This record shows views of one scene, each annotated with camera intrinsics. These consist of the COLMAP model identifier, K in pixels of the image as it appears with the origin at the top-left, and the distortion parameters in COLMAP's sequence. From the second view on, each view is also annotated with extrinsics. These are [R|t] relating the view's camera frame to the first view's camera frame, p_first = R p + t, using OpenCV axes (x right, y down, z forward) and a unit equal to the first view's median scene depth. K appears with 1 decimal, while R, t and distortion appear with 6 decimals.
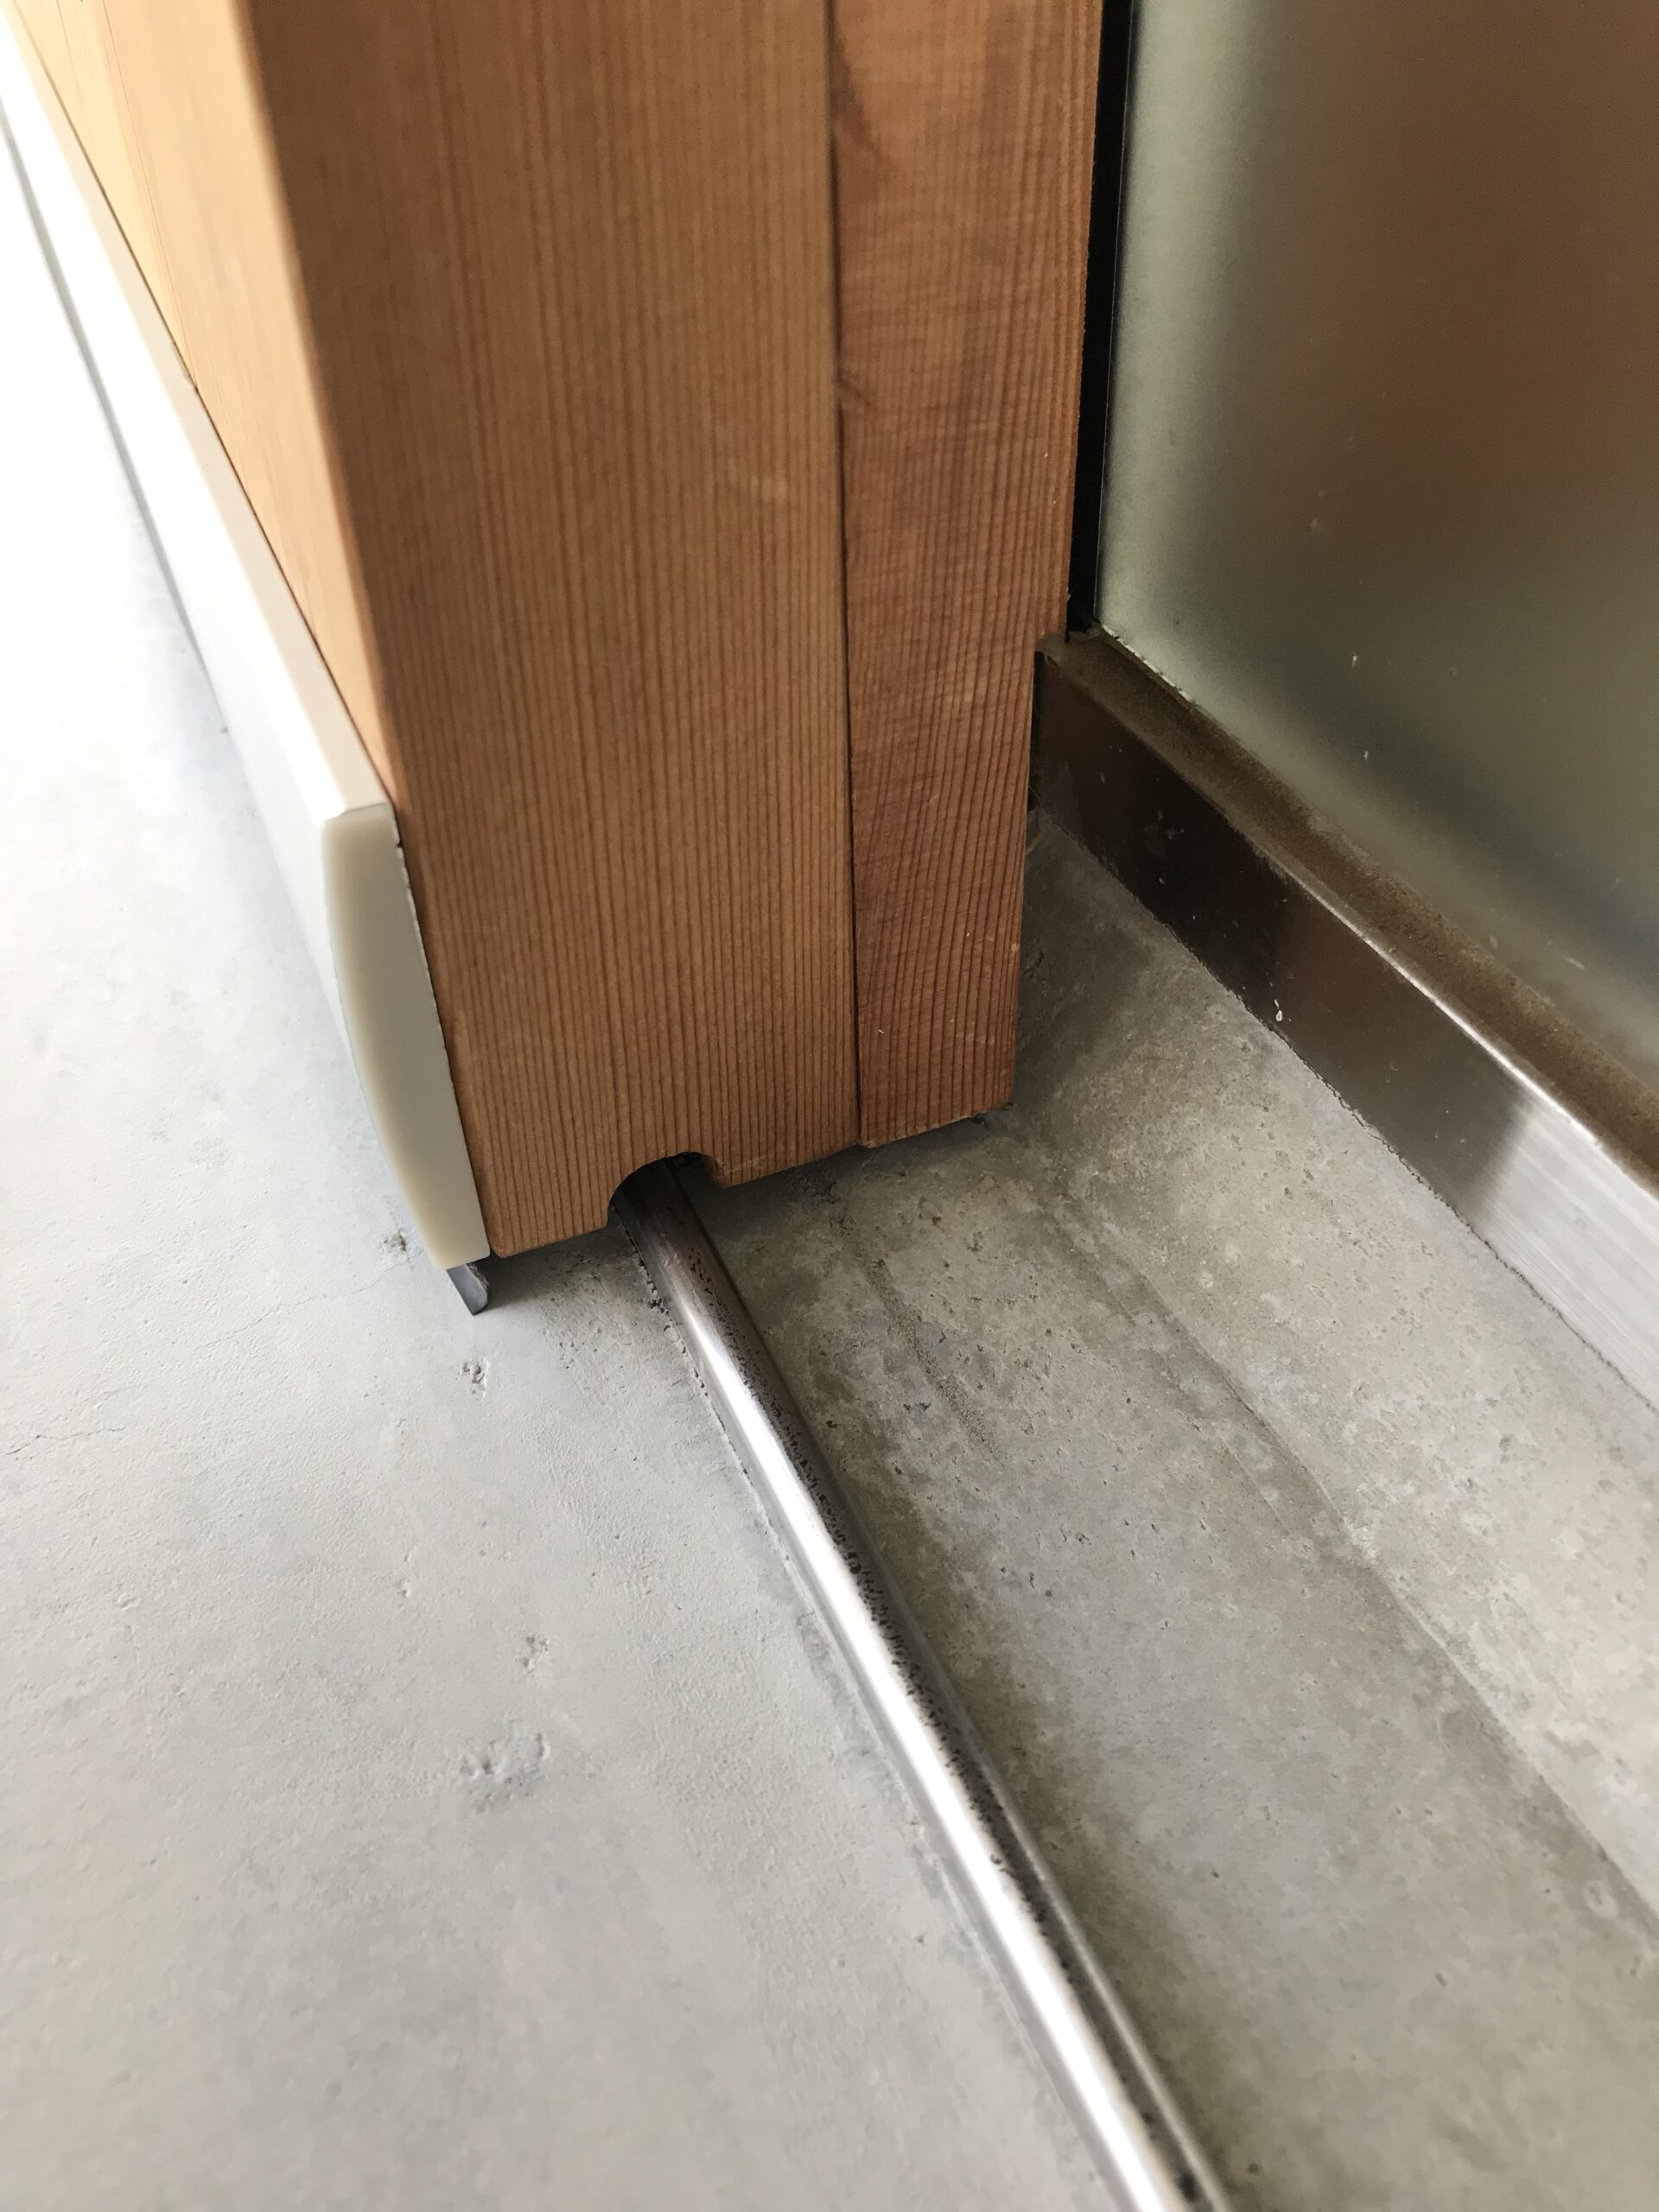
lens RADIAL K [[1842.0, 0, 830.9], [0, 1842.0, 1177.7], [0, 0, 1]] dist [0.061191, -0.182329]
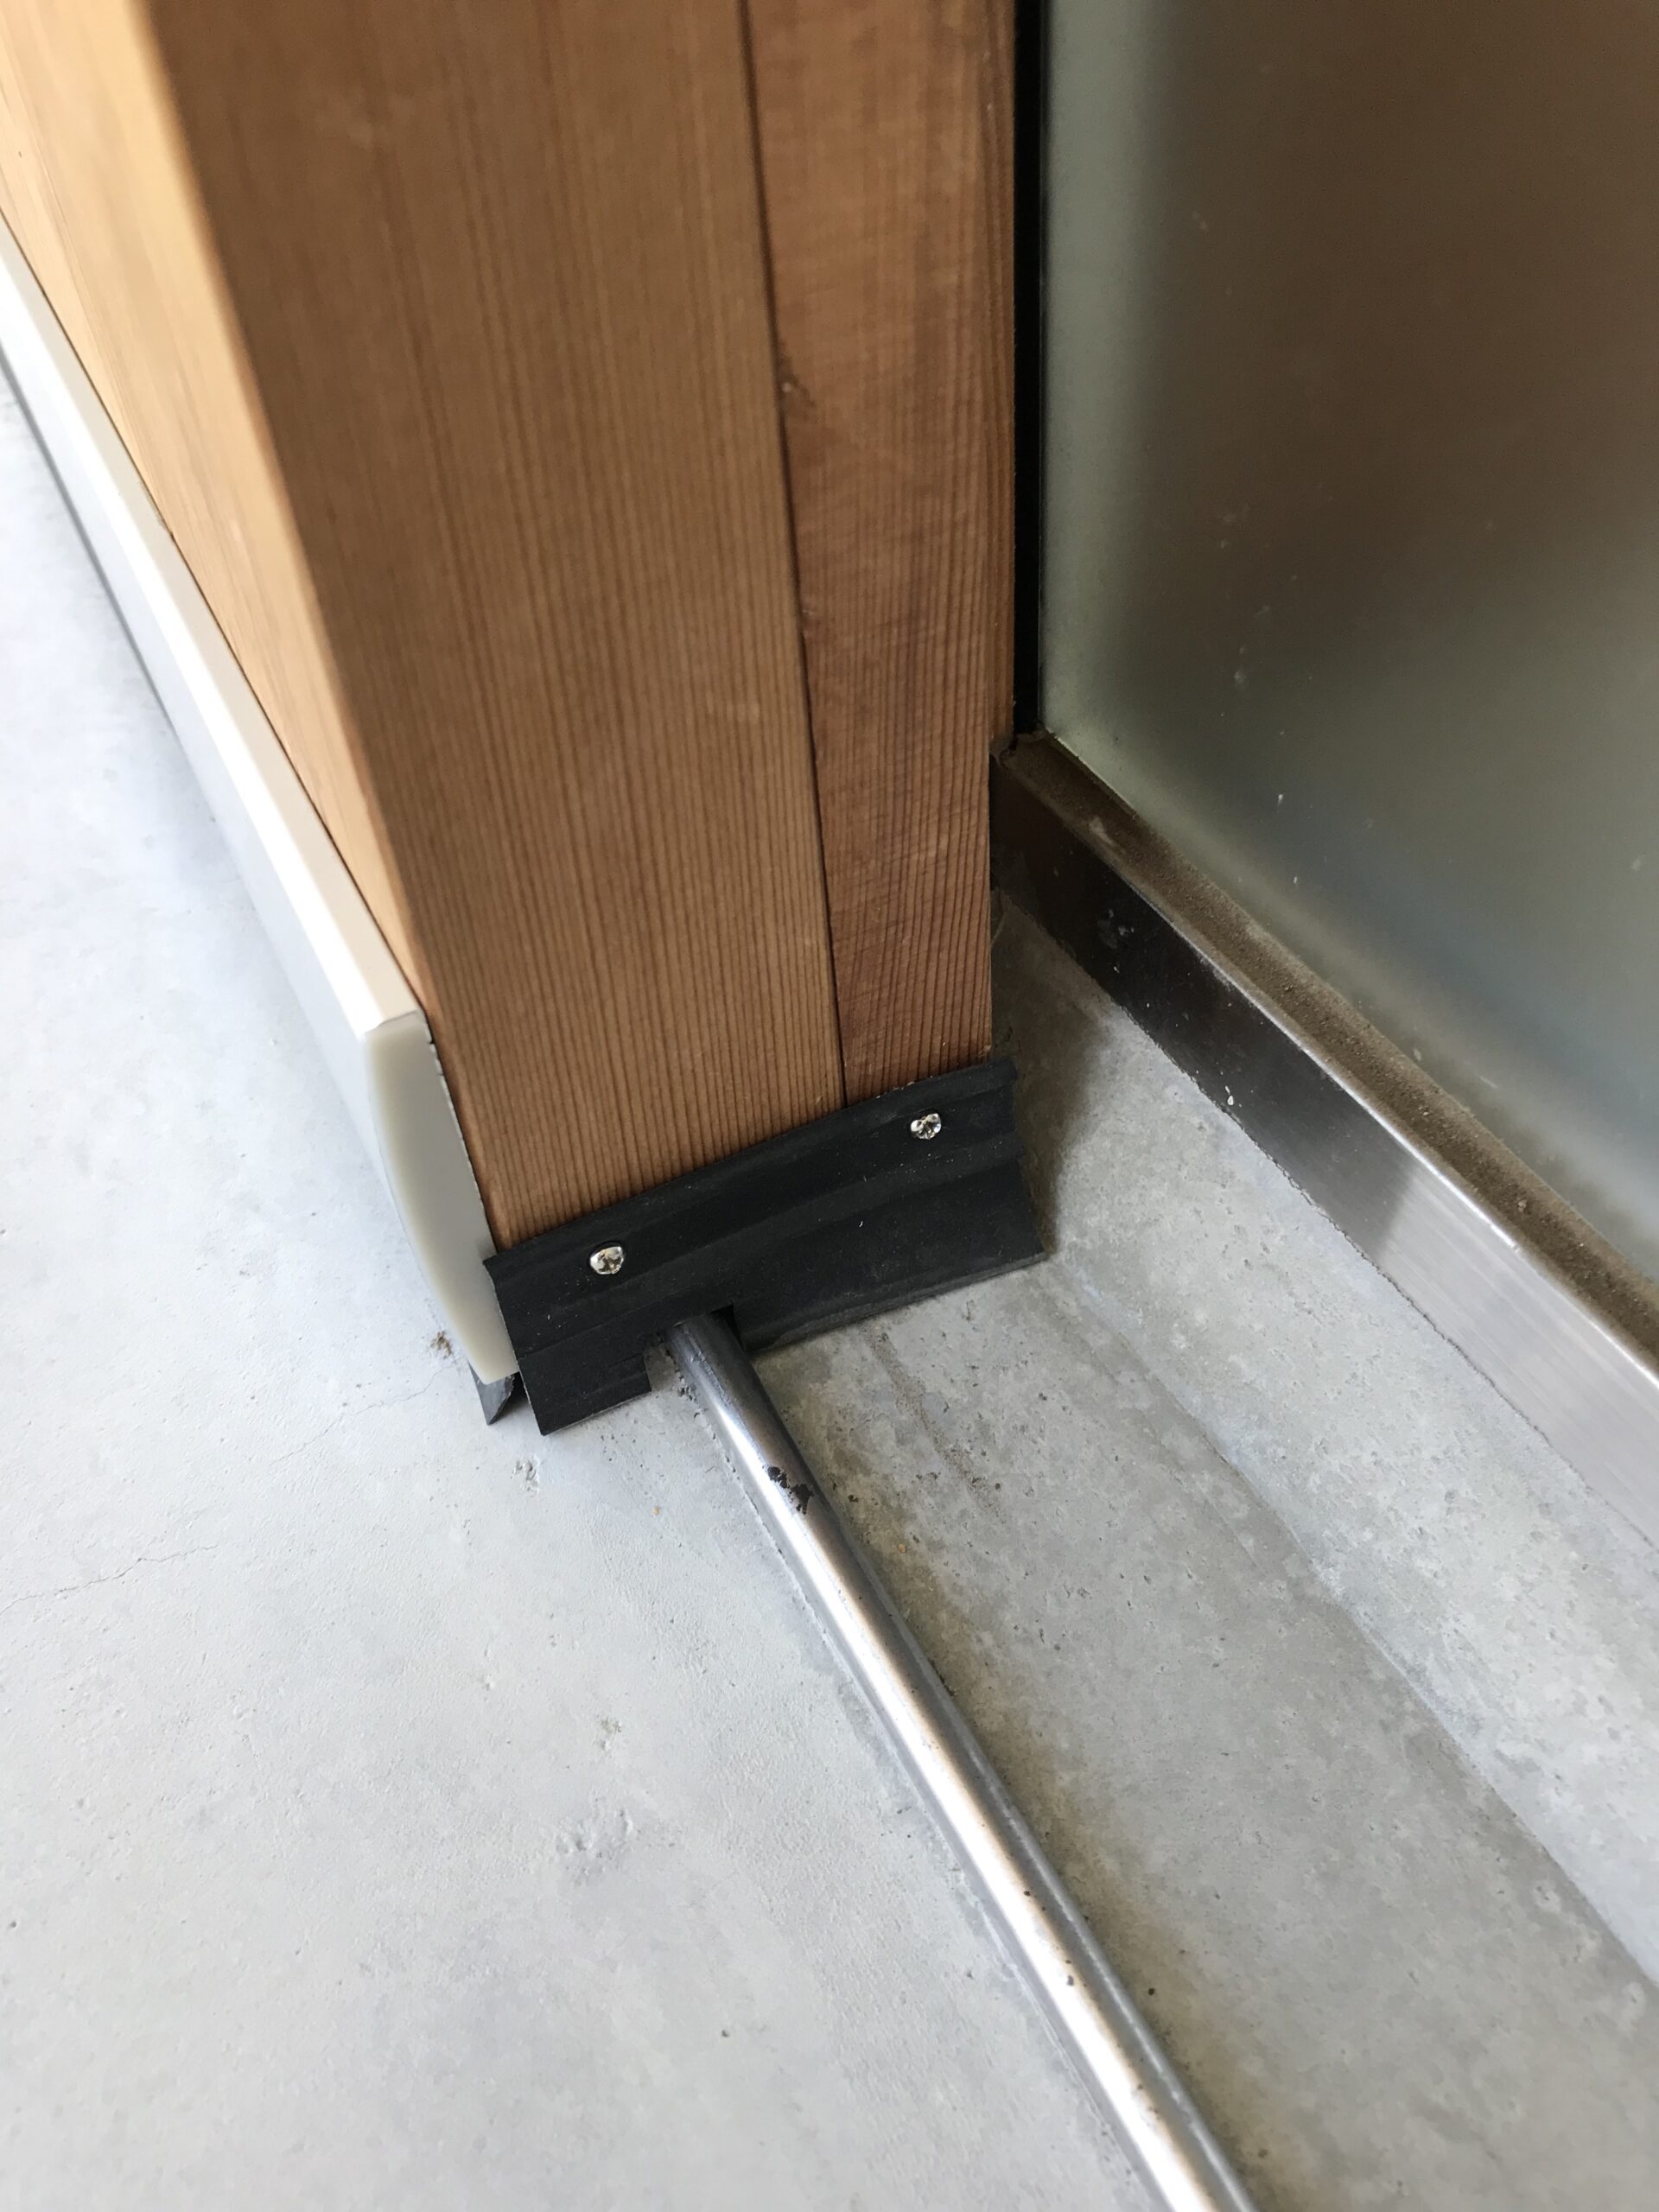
lens RADIAL K [[1842.0, 0, 830.9], [0, 1842.0, 1177.7], [0, 0, 1]] dist [0.061191, -0.182329]
pose [[0.997233, -0.073315, 0.012314, -0.014184], [0.072260, 0.994843, 0.071173, -0.158701], [-0.017469, -0.070086, 0.997388, -0.113194]]
